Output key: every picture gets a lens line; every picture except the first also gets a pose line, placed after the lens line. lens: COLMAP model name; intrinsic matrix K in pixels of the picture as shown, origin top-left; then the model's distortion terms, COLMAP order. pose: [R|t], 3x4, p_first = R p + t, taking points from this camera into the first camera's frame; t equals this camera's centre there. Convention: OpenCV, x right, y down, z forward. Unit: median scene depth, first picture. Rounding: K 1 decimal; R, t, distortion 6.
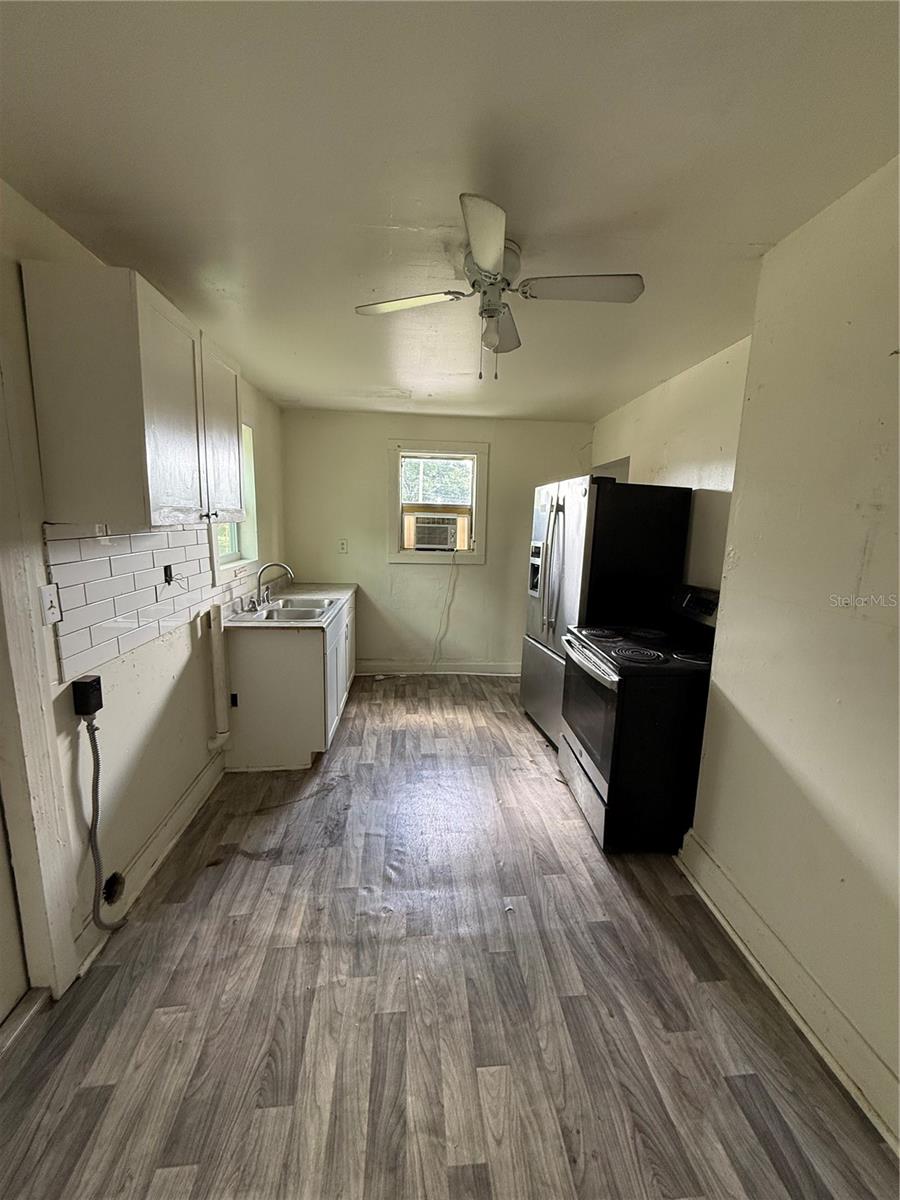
lens RADIAL K [[474.6, 0, 455.1], [0, 474.6, 601.5], [0, 0, 1]] dist [-0.001880, -0.000353]
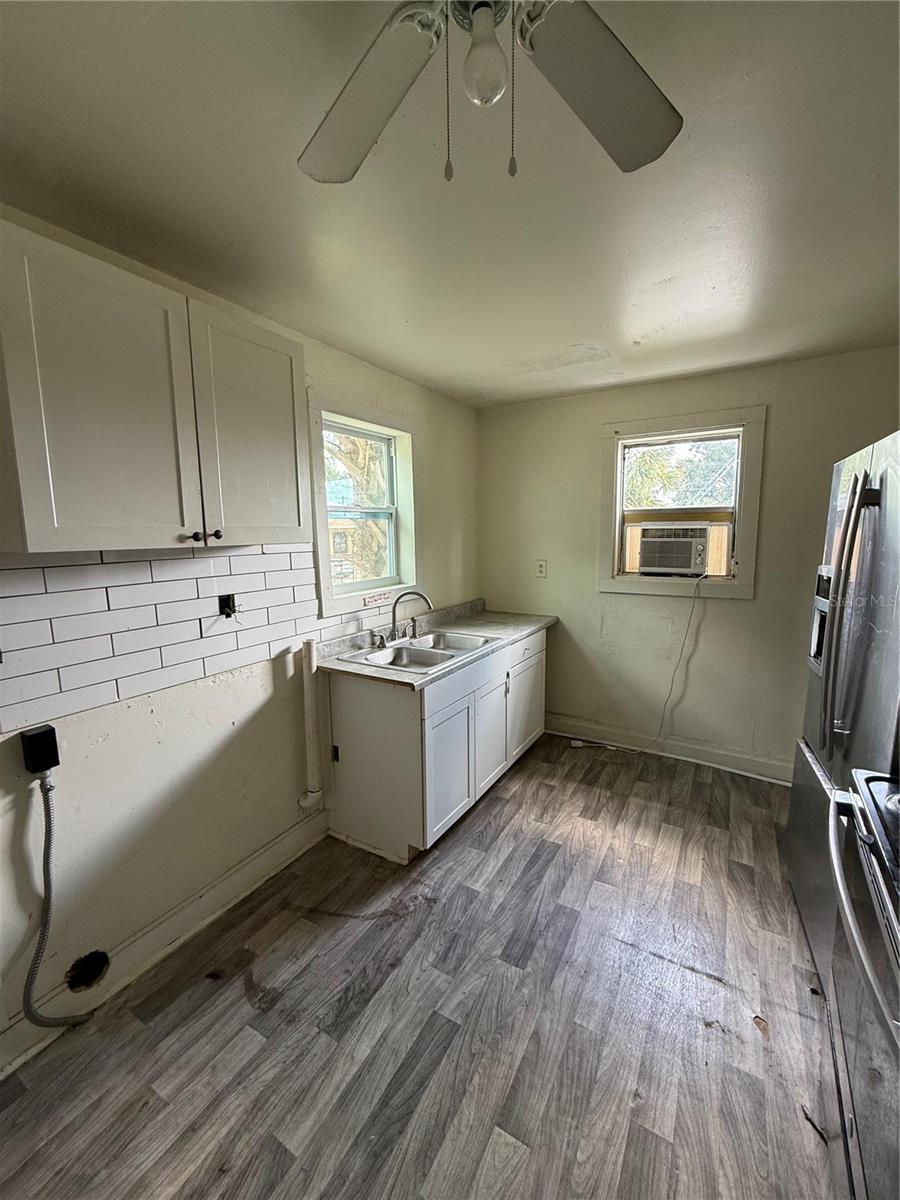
lens RADIAL K [[474.6, 0, 457.3], [0, 474.6, 596.9], [0, 0, 1]] dist [-0.001880, -0.000353]
pose [[0.803248, 0.045441, -0.593909, 0.150864], [-0.071497, 0.997232, -0.020398, -0.051907], [0.591338, 0.058848, 0.804274, 0.336619]]
